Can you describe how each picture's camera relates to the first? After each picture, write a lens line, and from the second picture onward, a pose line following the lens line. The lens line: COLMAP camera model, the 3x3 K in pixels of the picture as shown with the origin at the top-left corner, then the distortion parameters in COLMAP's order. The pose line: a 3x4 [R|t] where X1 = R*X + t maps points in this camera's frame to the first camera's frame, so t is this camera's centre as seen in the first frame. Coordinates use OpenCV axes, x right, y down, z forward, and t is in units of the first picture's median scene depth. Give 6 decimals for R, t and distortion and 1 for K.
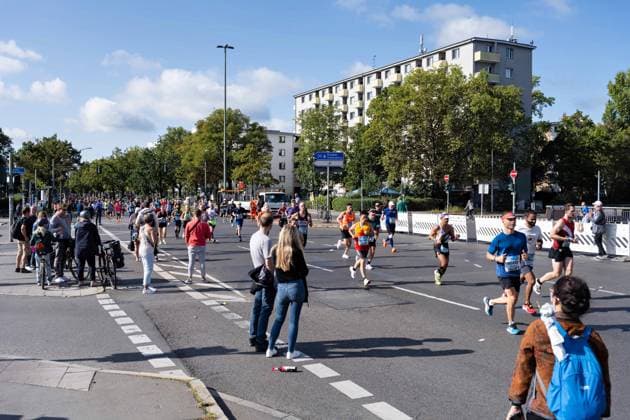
lens RADIAL K [[617.1, 0, 315.0], [0, 617.1, 210.0], [0, 0, 1]] dist [-0.012592, -0.004733]
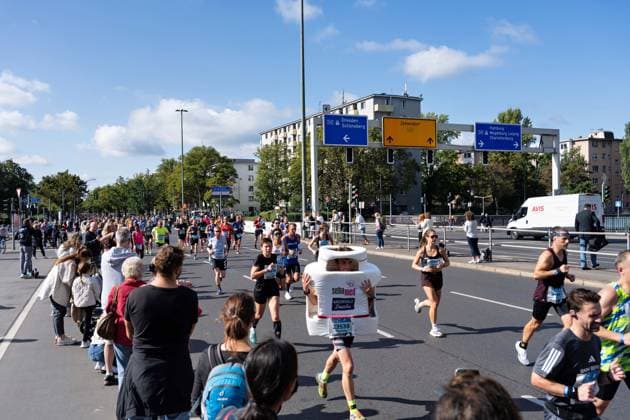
lens RADIAL K [[577.3, 0, 326.8], [0, 577.3, 210.2], [0, 0, 1]] dist [0.006537, -0.002693]
pose [[0.999564, -0.021218, 0.020537, 0.096895], [0.021785, 0.999376, -0.027799, 0.010111], [-0.019934, 0.028234, 0.999403, -0.223144]]
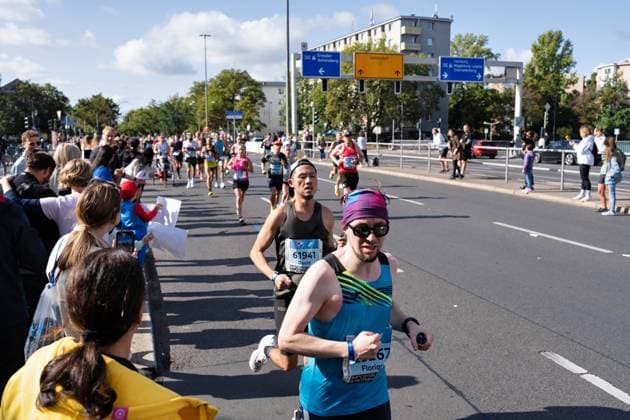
lens RADIAL K [[617.1, 0, 315.0], [0, 617.1, 210.0], [0, 0, 1]] dist [-0.012592, -0.004733]
pose [[0.997303, 0.000785, -0.073388, 0.135536], [0.005778, 0.995998, 0.089185, 0.015793], [0.073164, -0.089369, 0.993308, -0.305960]]
